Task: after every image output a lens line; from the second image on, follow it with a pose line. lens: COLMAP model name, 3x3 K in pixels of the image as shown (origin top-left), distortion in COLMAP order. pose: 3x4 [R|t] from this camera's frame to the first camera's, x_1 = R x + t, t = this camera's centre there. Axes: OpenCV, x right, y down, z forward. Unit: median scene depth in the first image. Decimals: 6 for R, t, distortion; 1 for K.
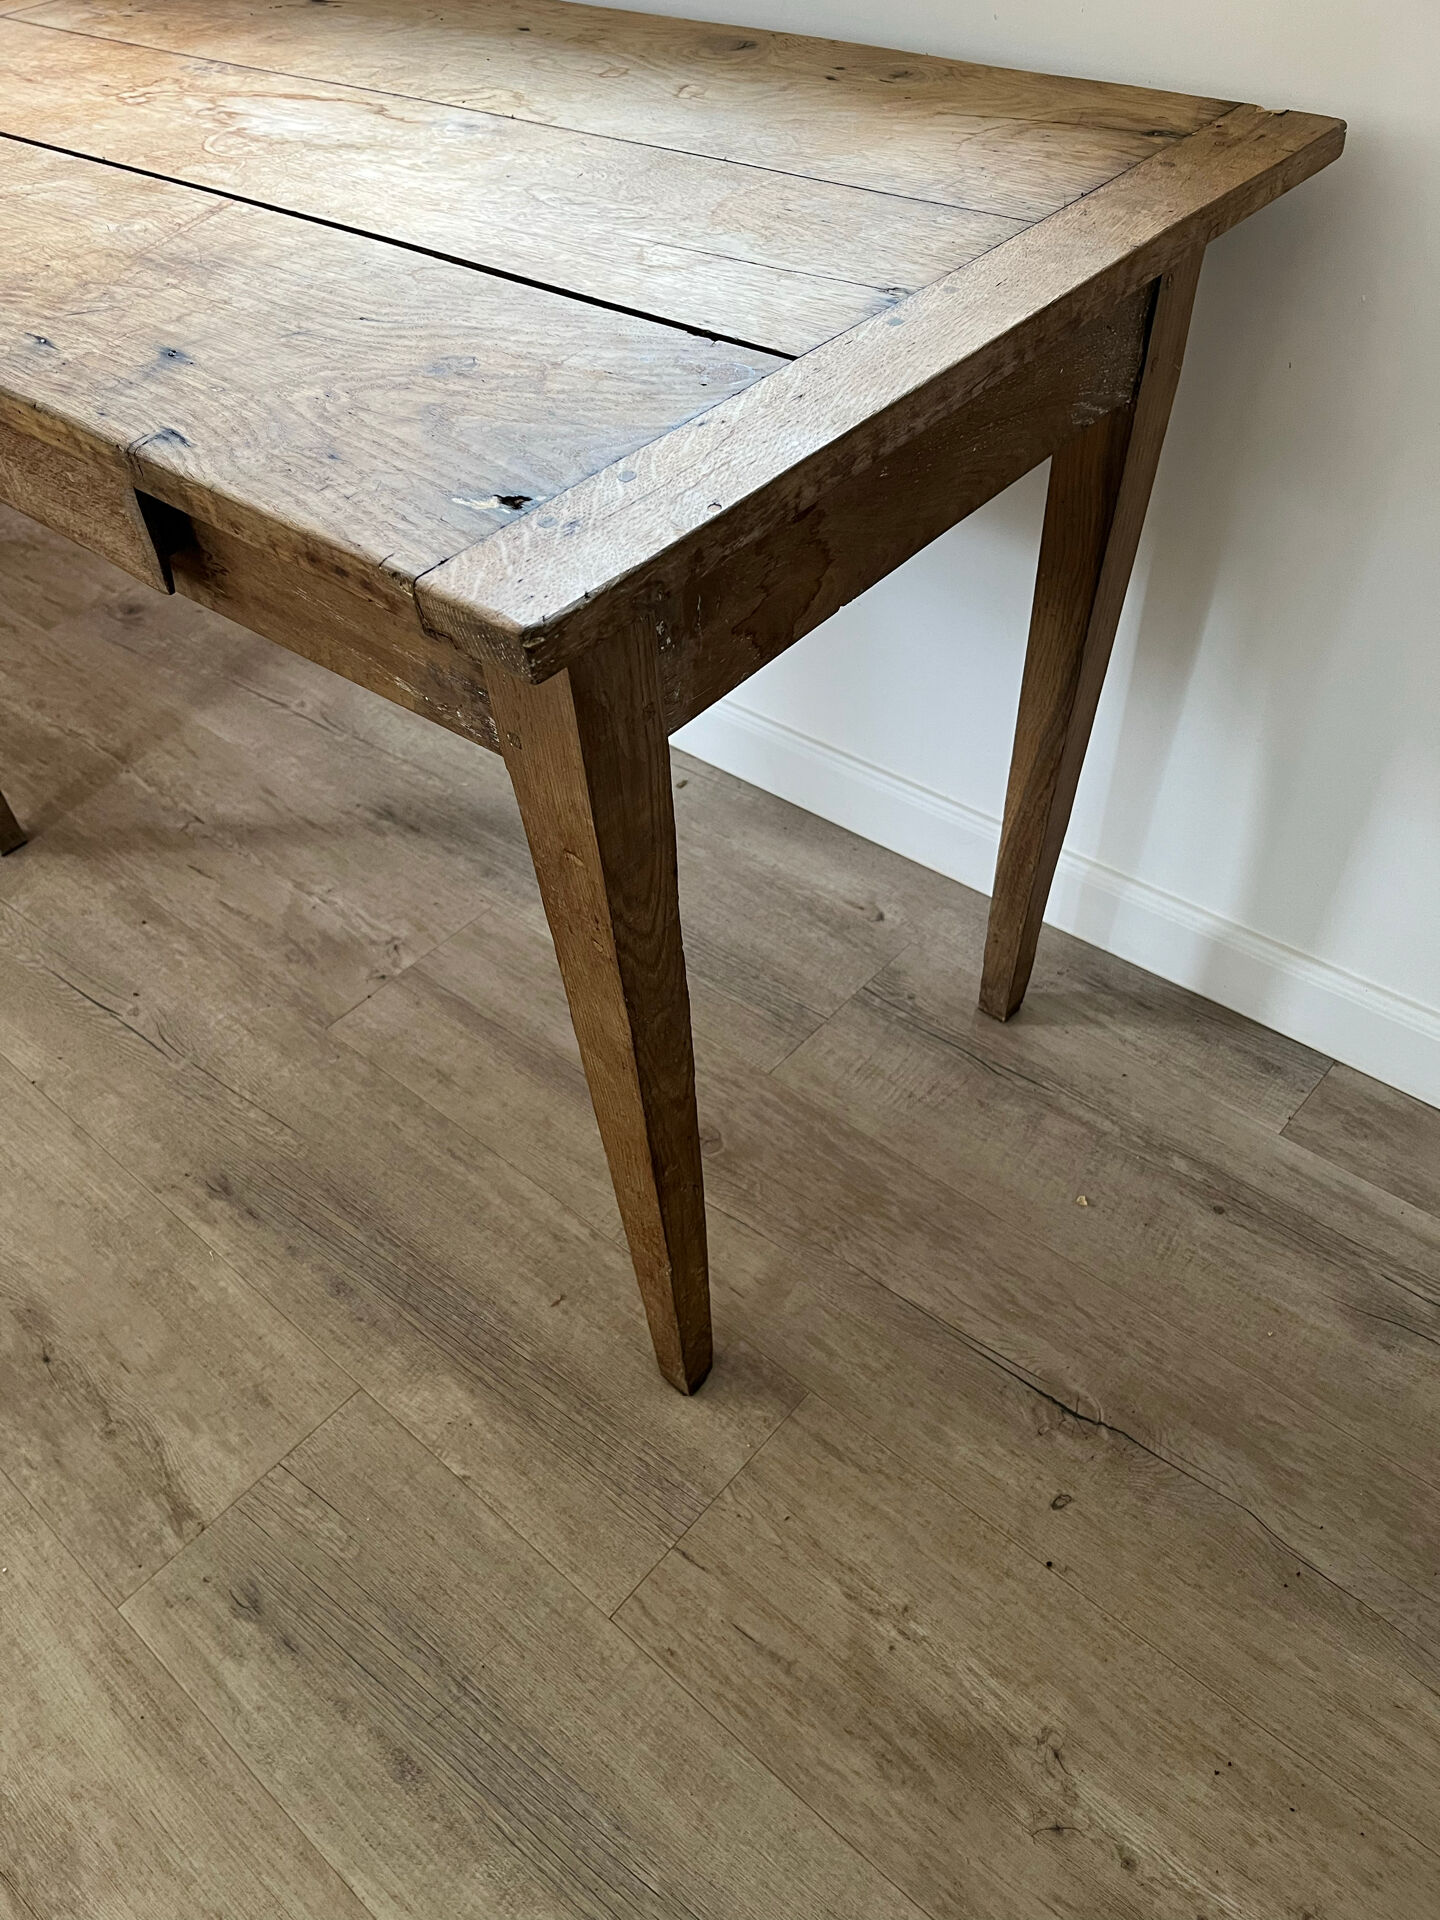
lens RADIAL K [[1460.6, 0, 709.5], [0, 1460.6, 976.0], [0, 0, 1]] dist [0.056429, -0.079527]
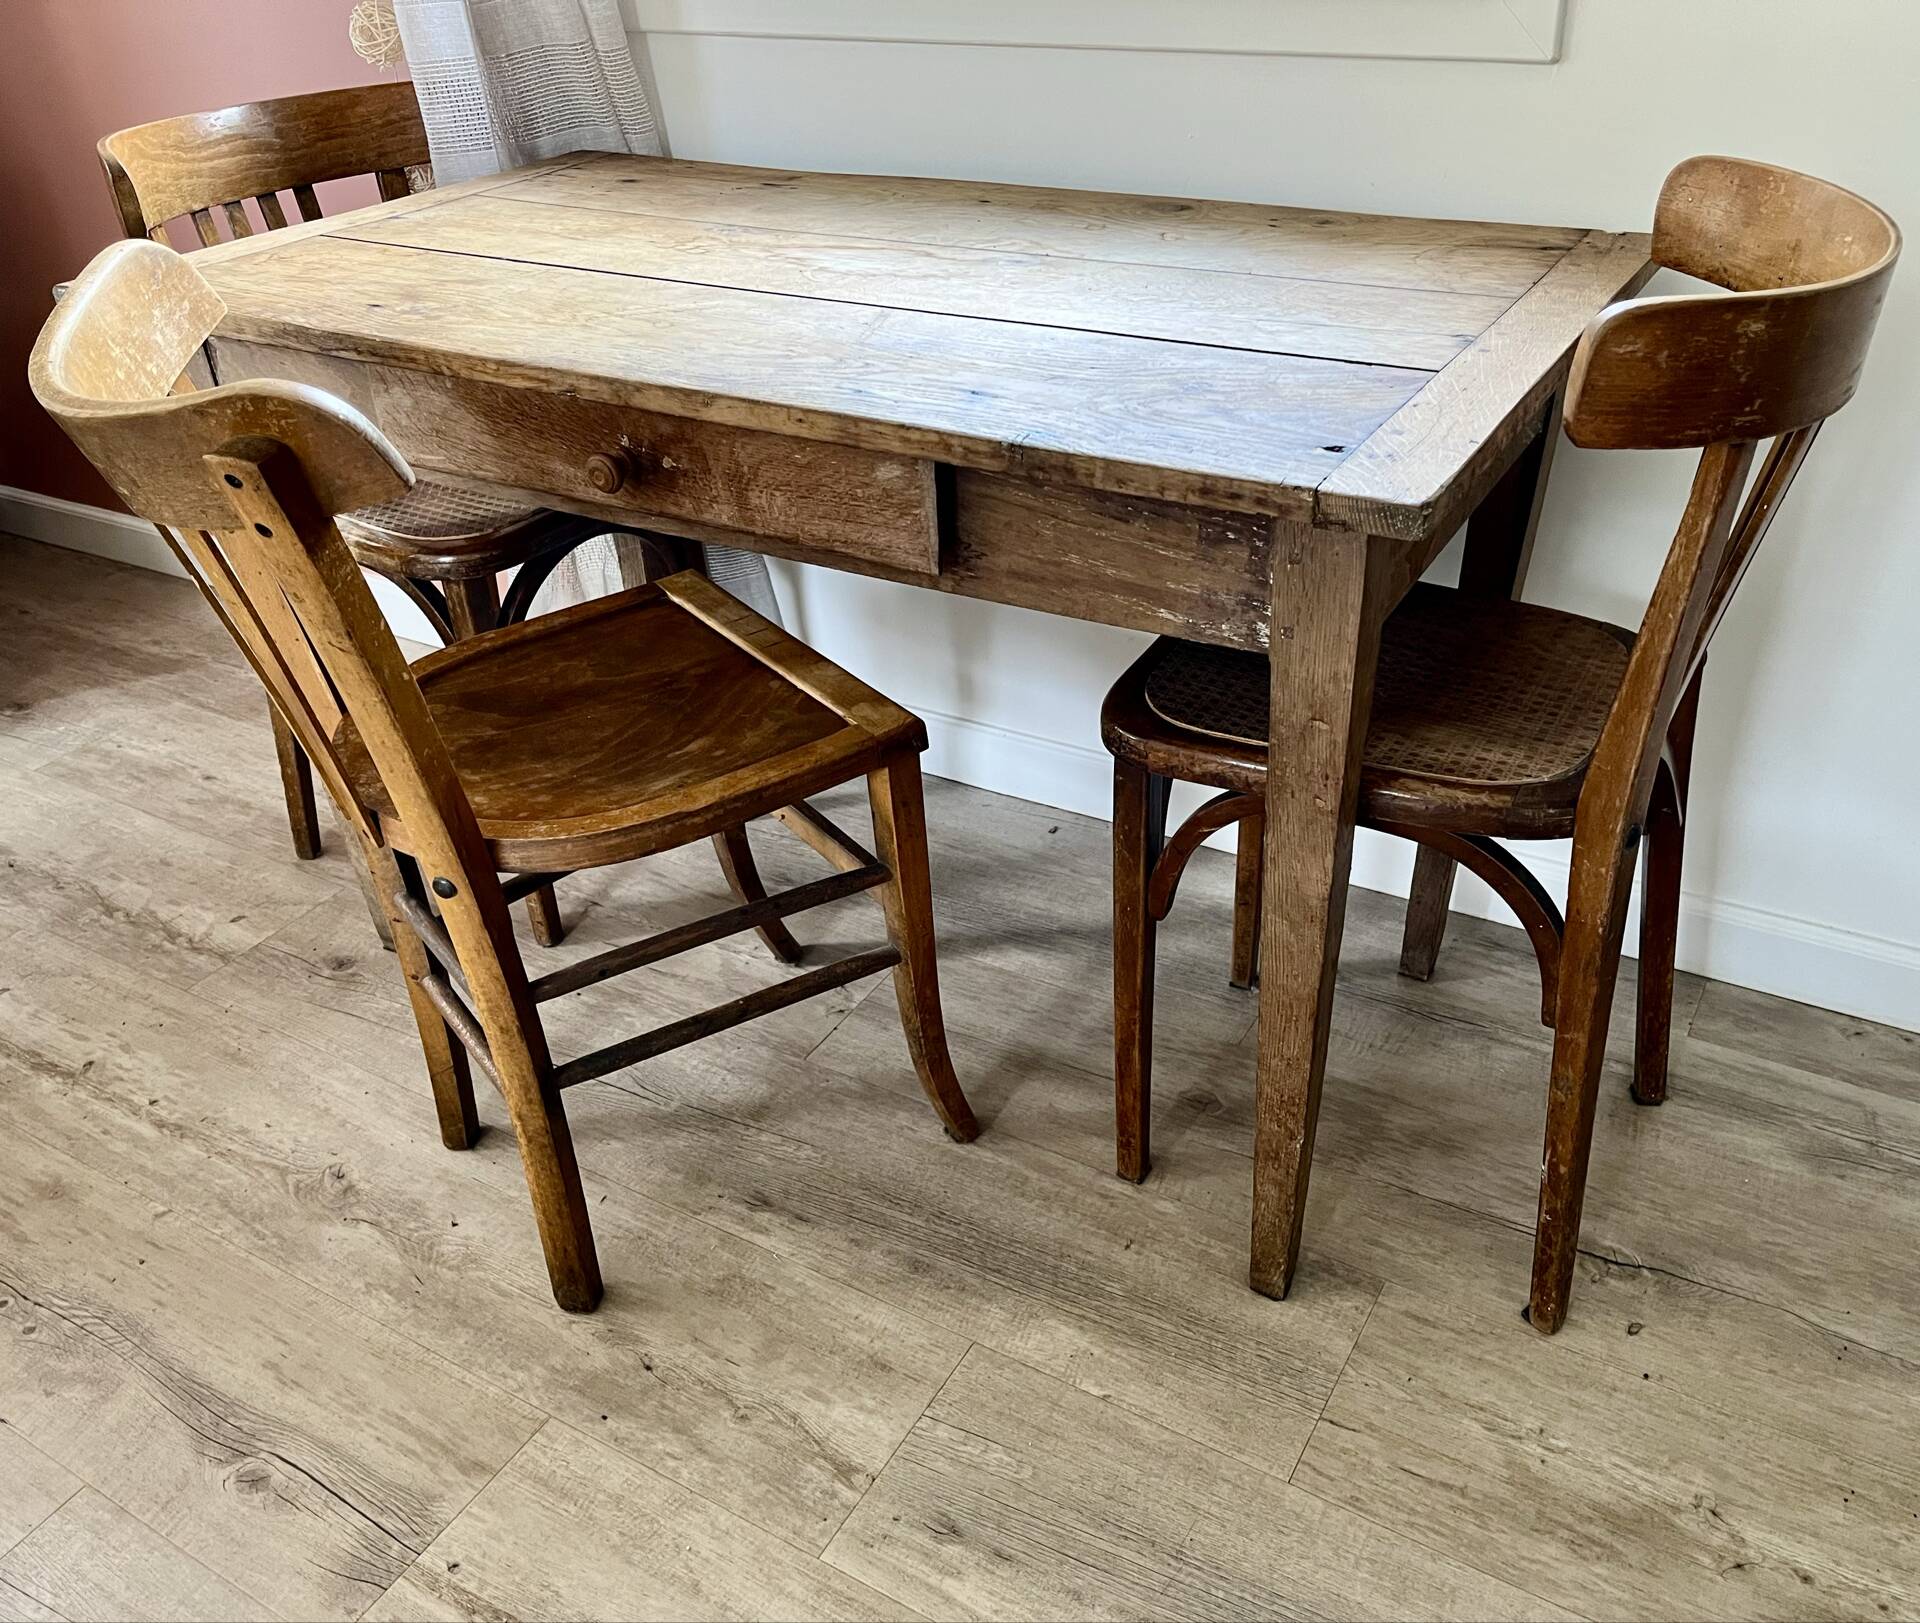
lens RADIAL K [[1645.1, 0, 994.5], [0, 1645.1, 814.8], [0, 0, 1]] dist [0.053338, -0.070385]
pose [[0.979653, -0.077384, 0.185180, -0.424006], [0.119915, 0.965563, -0.230888, 0.196776], [-0.160936, 0.248396, 0.955196, -0.229894]]
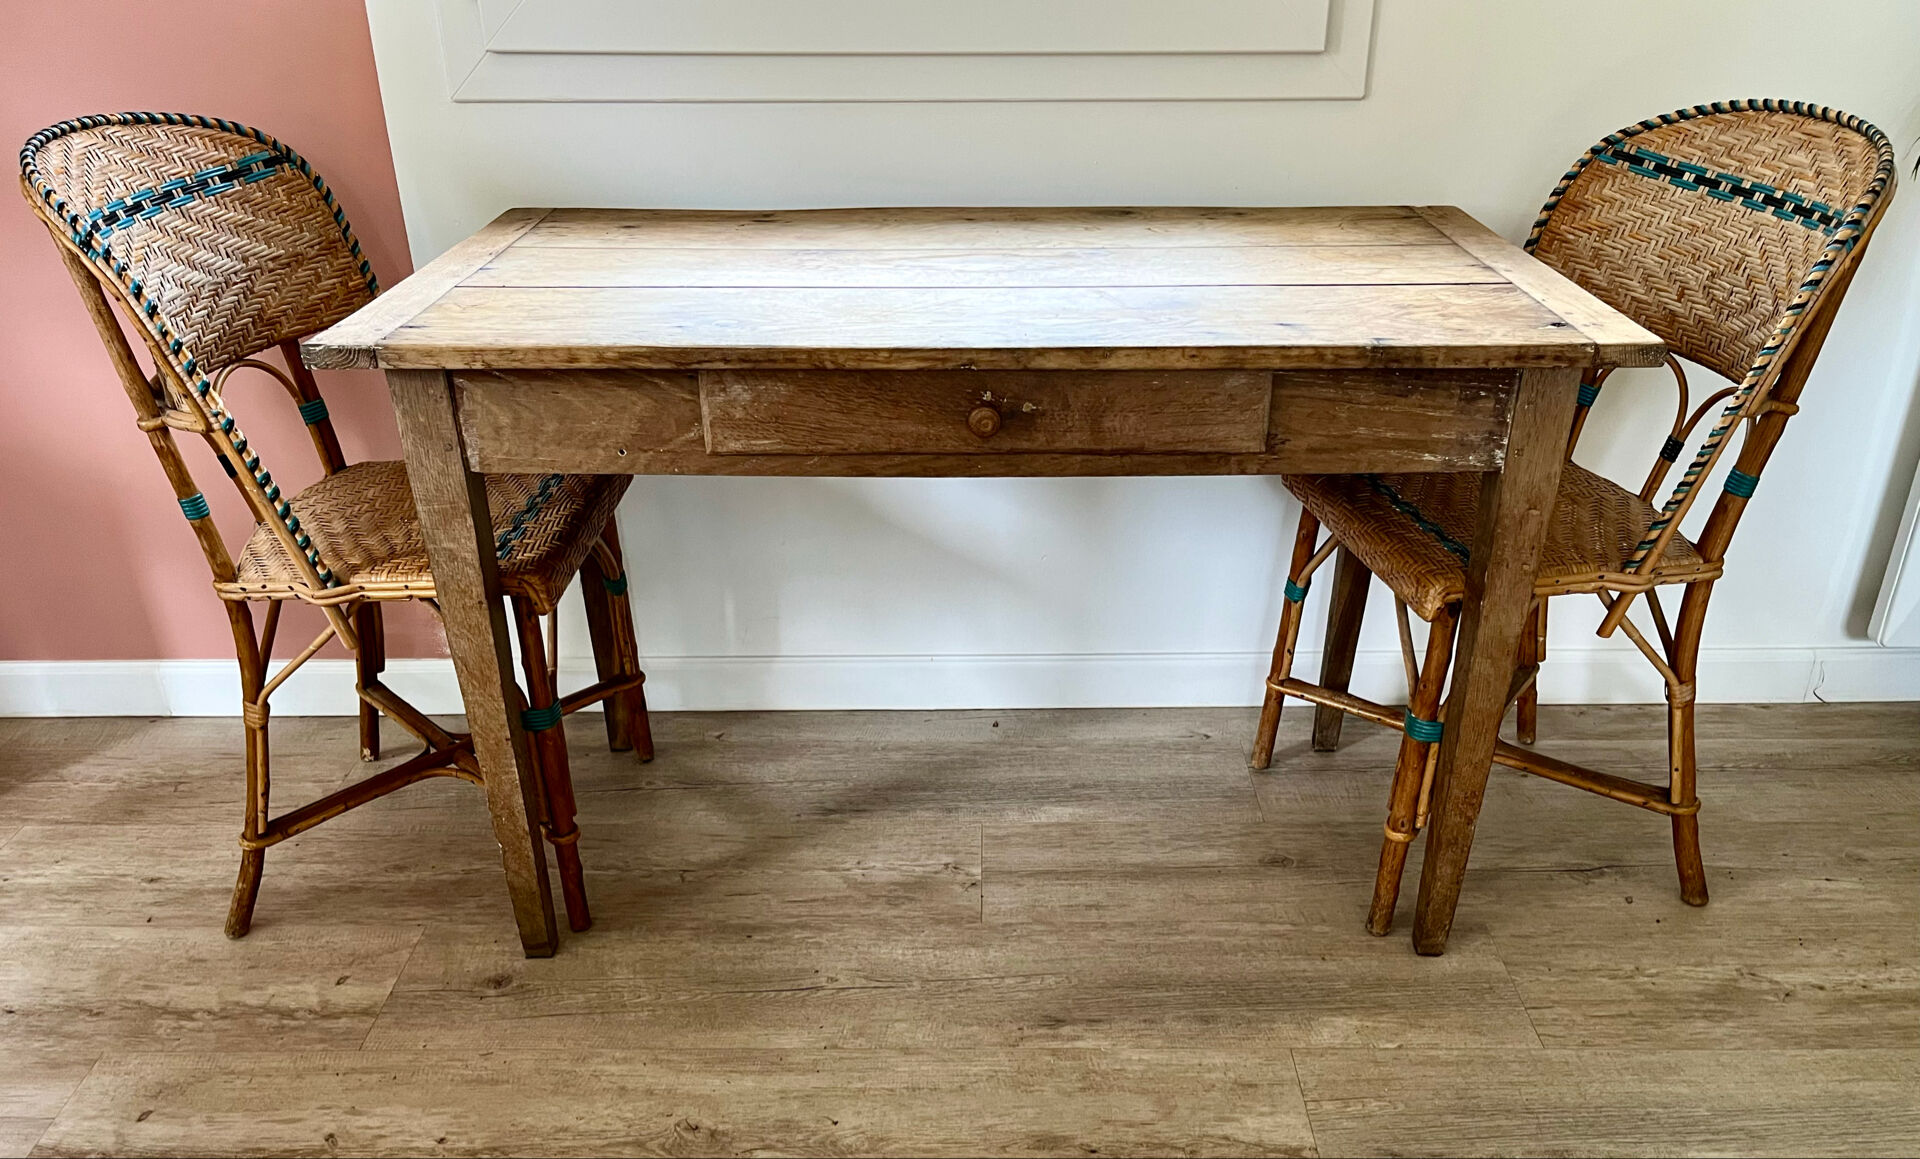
lens RADIAL K [[1494.6, 0, 988.4], [0, 1494.6, 705.3], [0, 0, 1]] dist [0.053242, -0.073475]
pose [[0.742878, -0.258583, 0.617469, -1.269143], [0.439860, 0.883870, -0.159051, 0.097989], [-0.504634, 0.389755, 0.770348, -0.069367]]
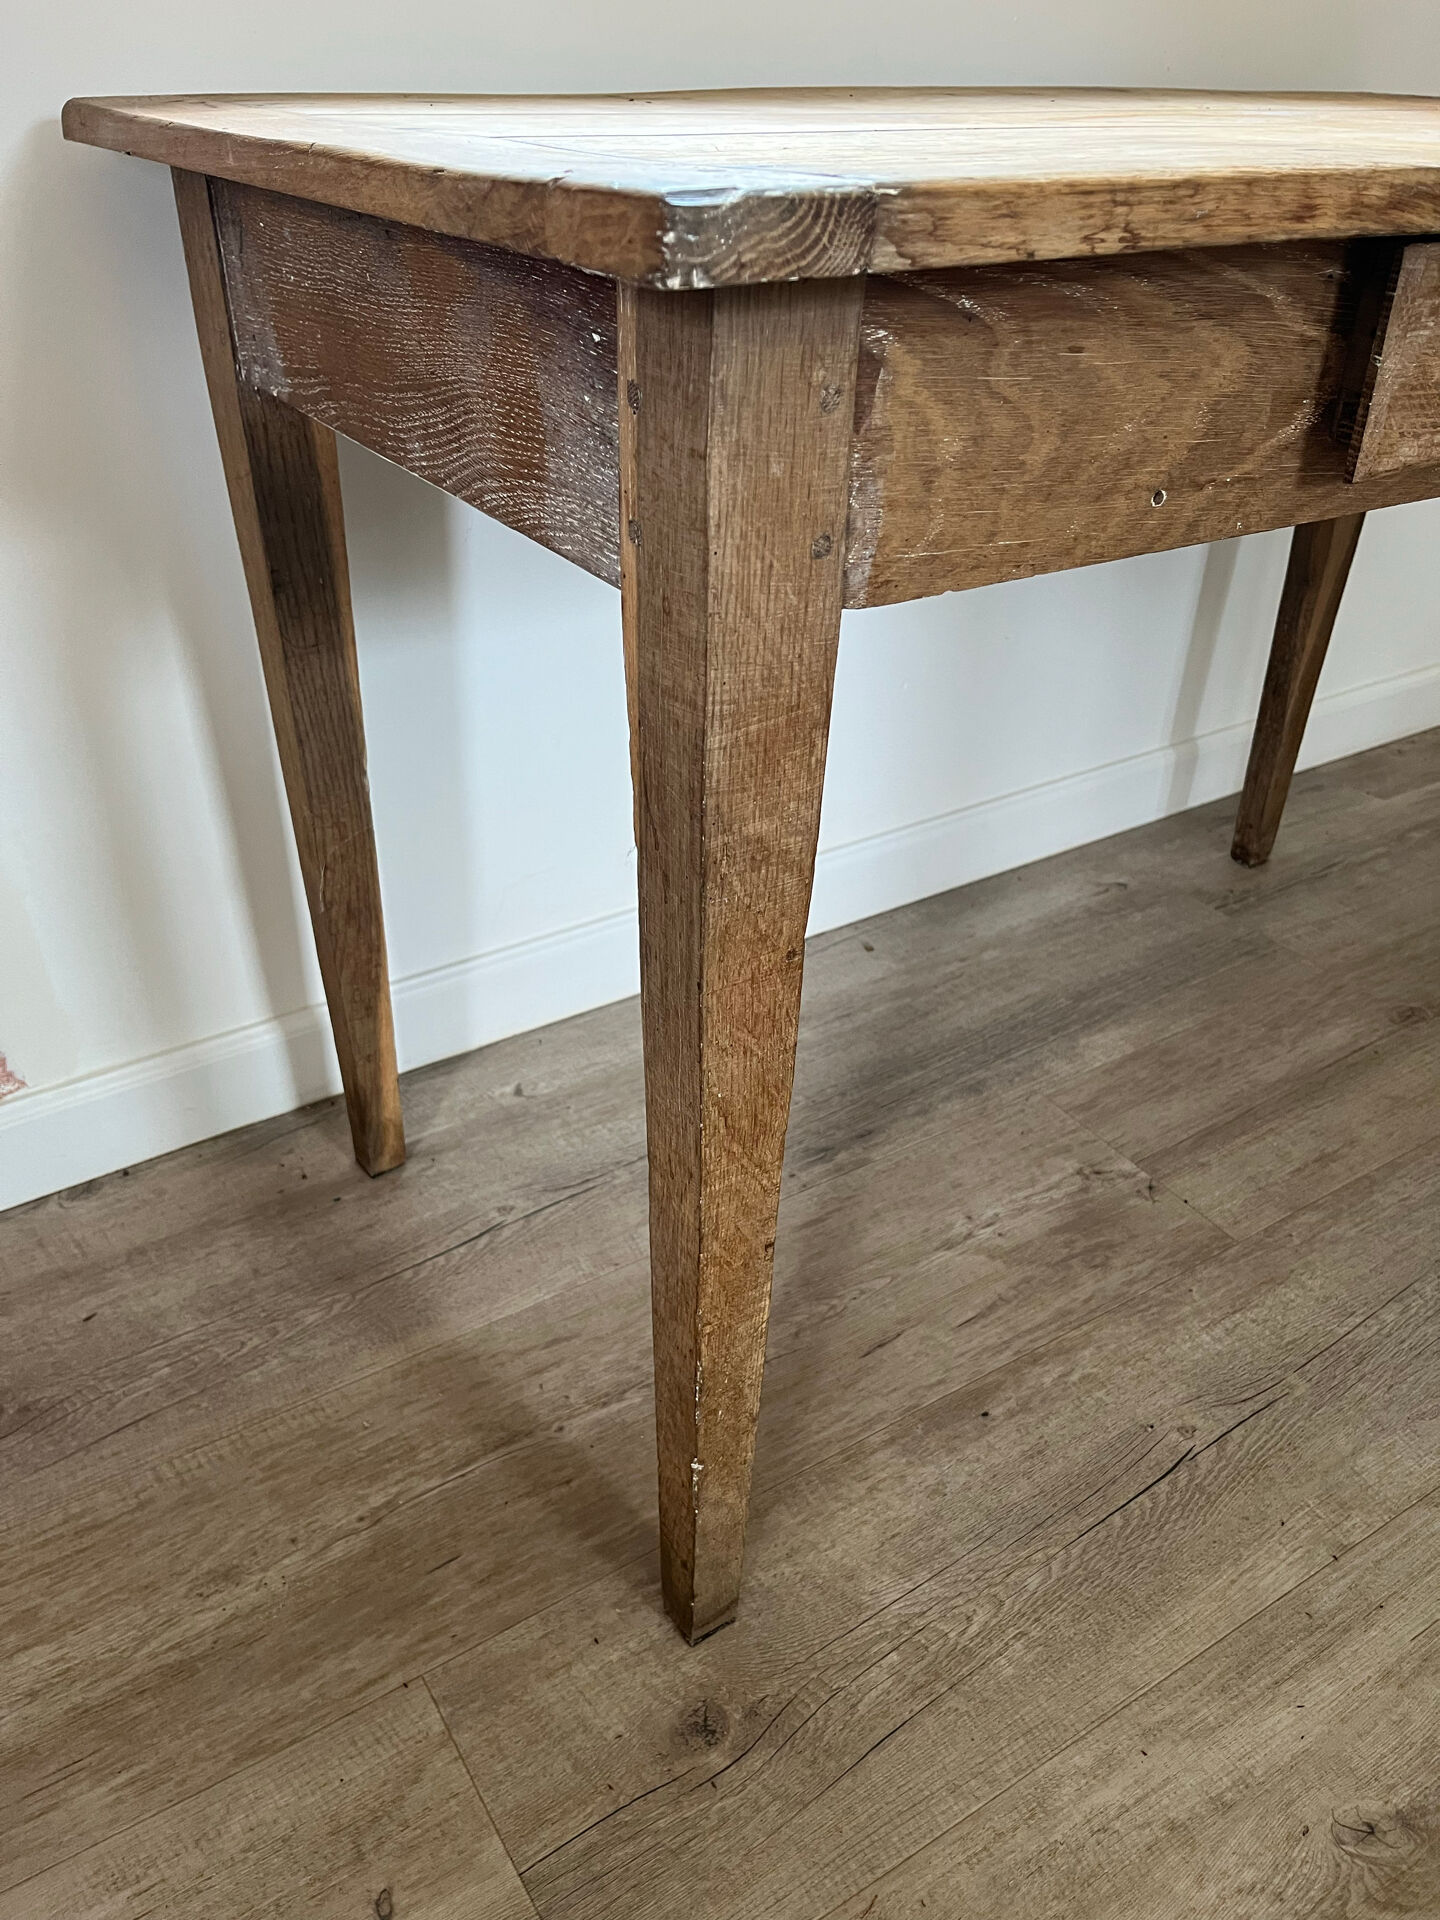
lens RADIAL K [[1460.6, 0, 724.2], [0, 1460.6, 970.7], [0, 0, 1]] dist [0.056429, -0.079527]
pose [[0.268190, -0.452993, 0.850218, -1.203709], [0.659748, 0.729475, 0.180553, -0.506190], [-0.702002, 0.512507, 0.494499, 0.928249]]
